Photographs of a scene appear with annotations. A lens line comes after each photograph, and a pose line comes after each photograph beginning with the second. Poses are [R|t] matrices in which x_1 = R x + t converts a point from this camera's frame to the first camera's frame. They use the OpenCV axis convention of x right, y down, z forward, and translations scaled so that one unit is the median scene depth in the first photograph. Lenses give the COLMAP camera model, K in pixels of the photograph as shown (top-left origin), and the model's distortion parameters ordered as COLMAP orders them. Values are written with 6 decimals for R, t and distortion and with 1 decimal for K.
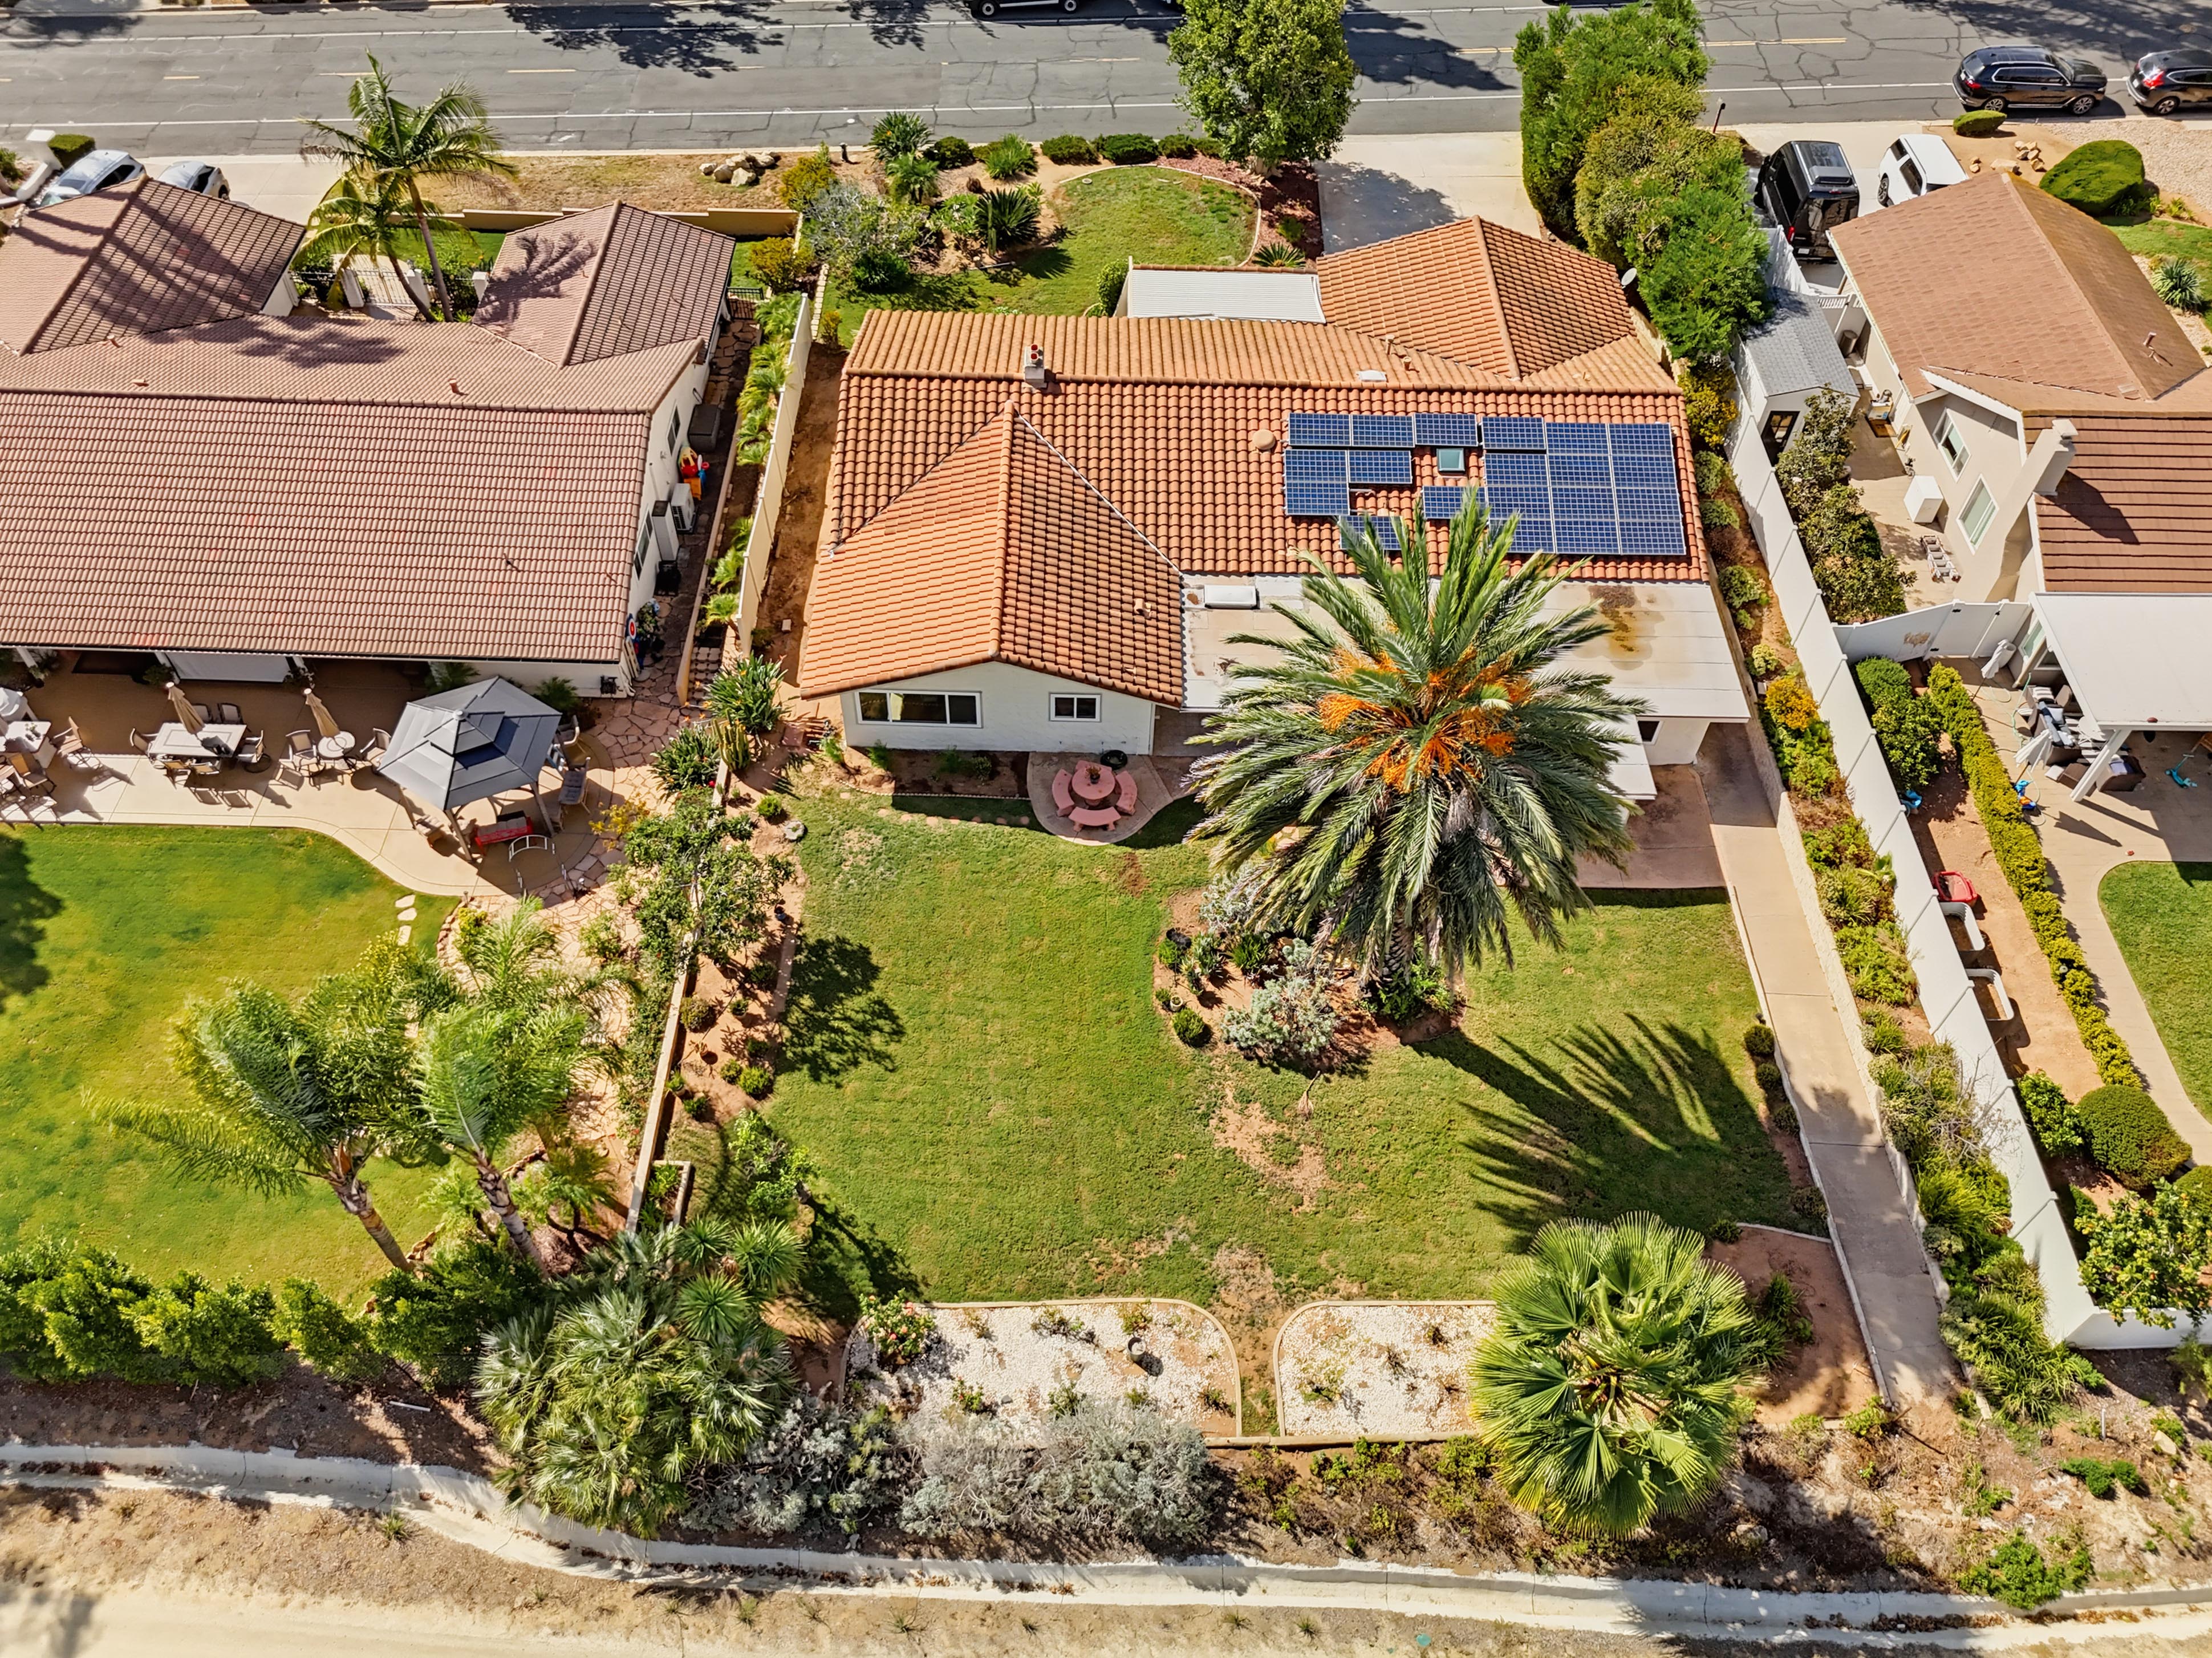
lens RADIAL K [[1681.0, 0, 1109.5], [0, 1681.0, 834.4], [0, 0, 1]] dist [0.085950, -0.092784]
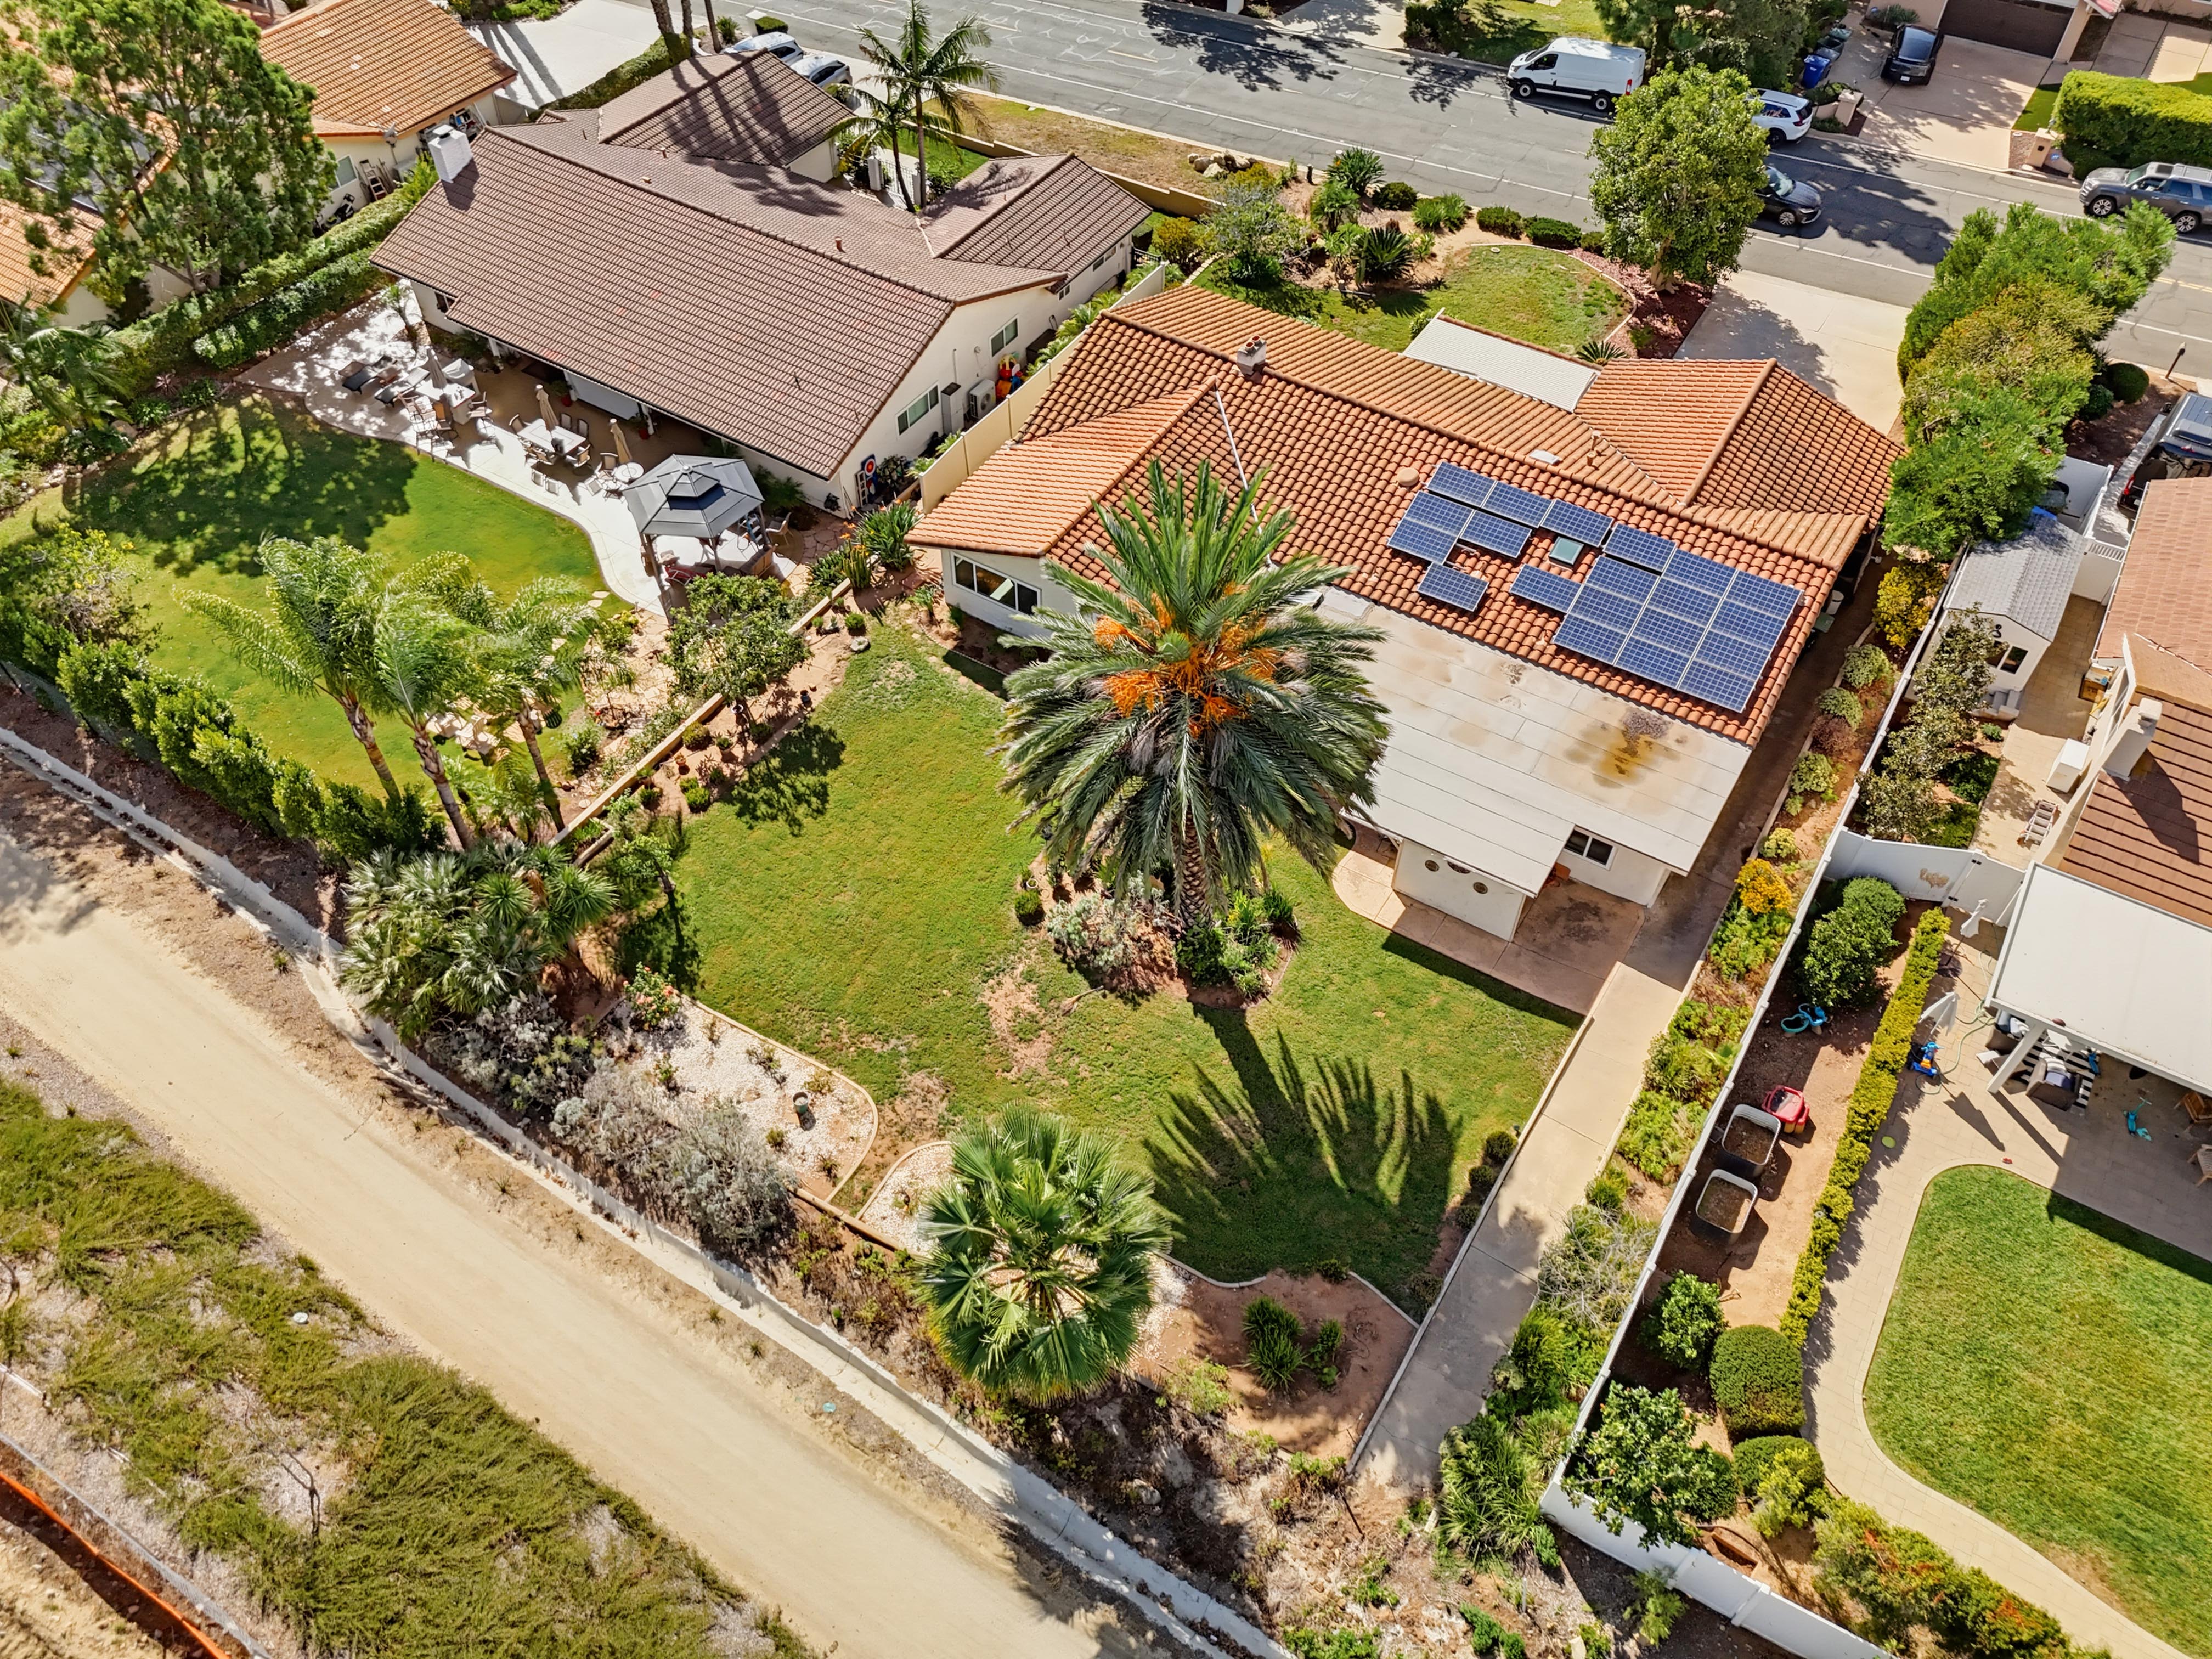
lens RADIAL K [[1628.0, 0, 1108.6], [0, 1628.0, 827.2], [0, 0, 1]] dist [0.078078, -0.080208]
pose [[0.852268, 0.380980, -0.358461, 0.462130], [-0.395435, 0.917815, 0.035297, 0.006572], [0.342448, 0.111665, 0.932877, 0.004830]]
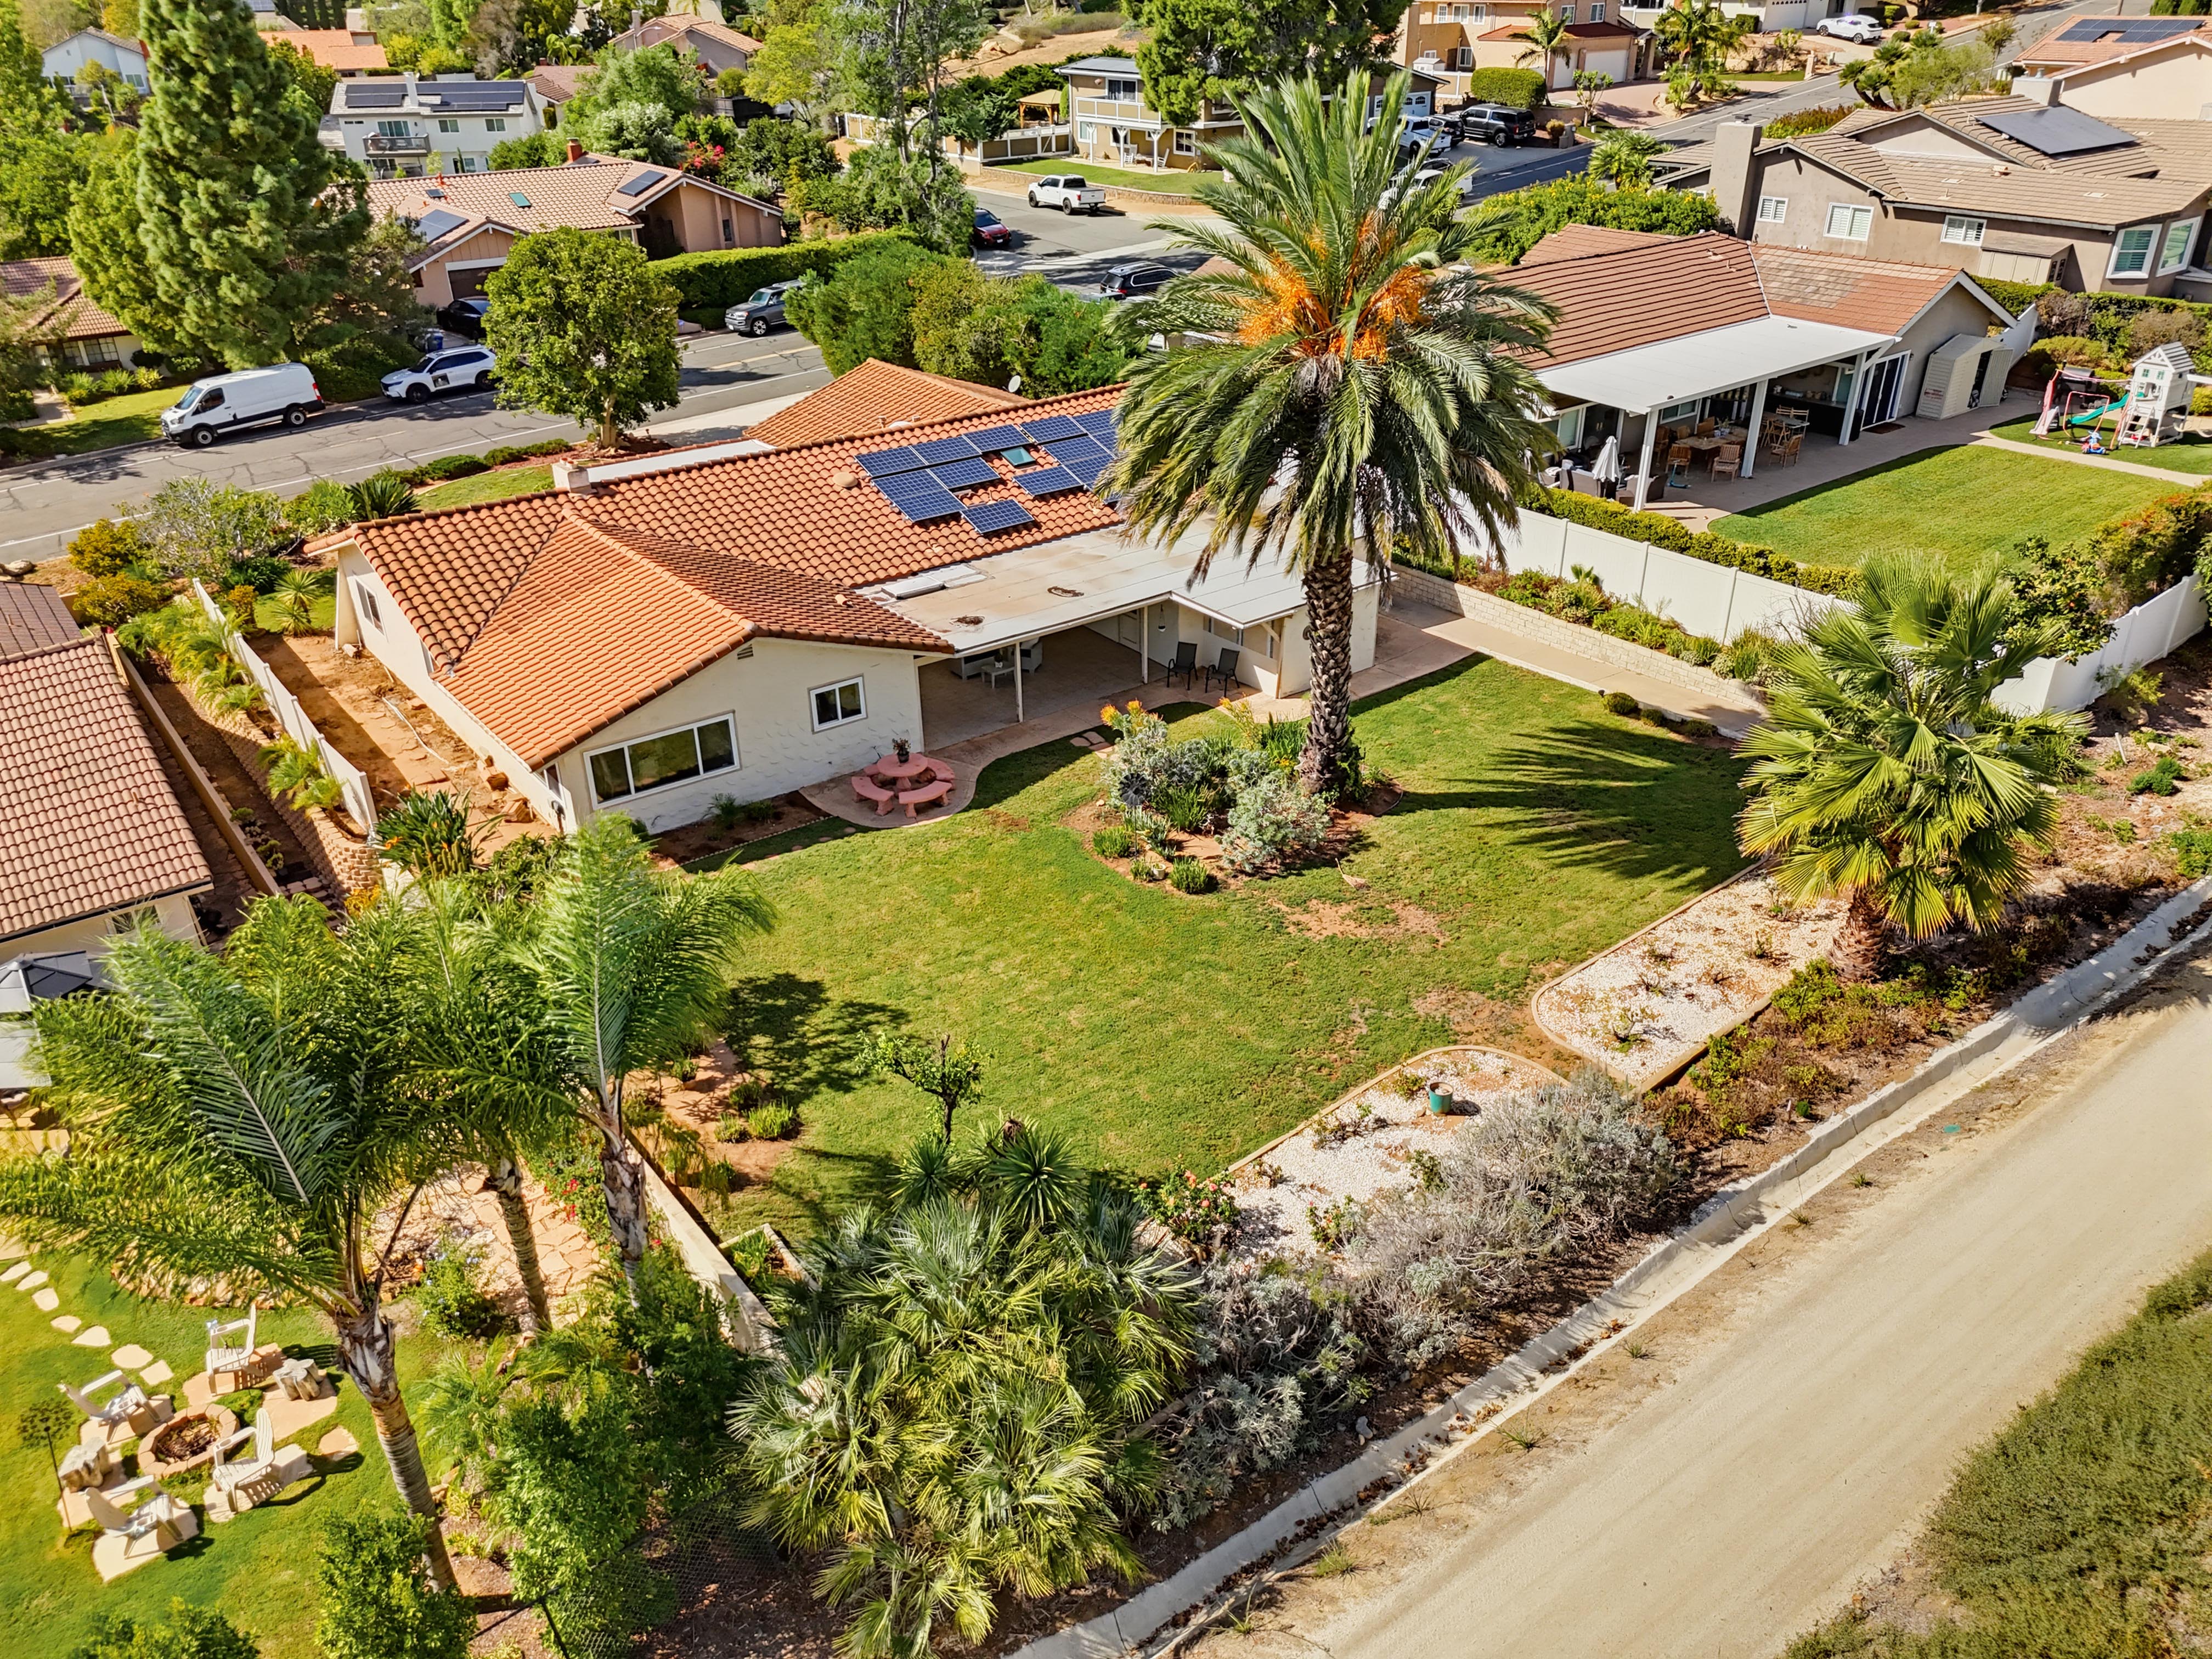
lens RADIAL K [[1628.0, 0, 1108.6], [0, 1628.0, 827.2], [0, 0, 1]] dist [0.078078, -0.080208]
pose [[0.789999, -0.319193, 0.523466, -0.405256], [0.494062, 0.836995, -0.235250, 0.265152], [-0.363048, 0.444472, 0.818926, 0.336548]]
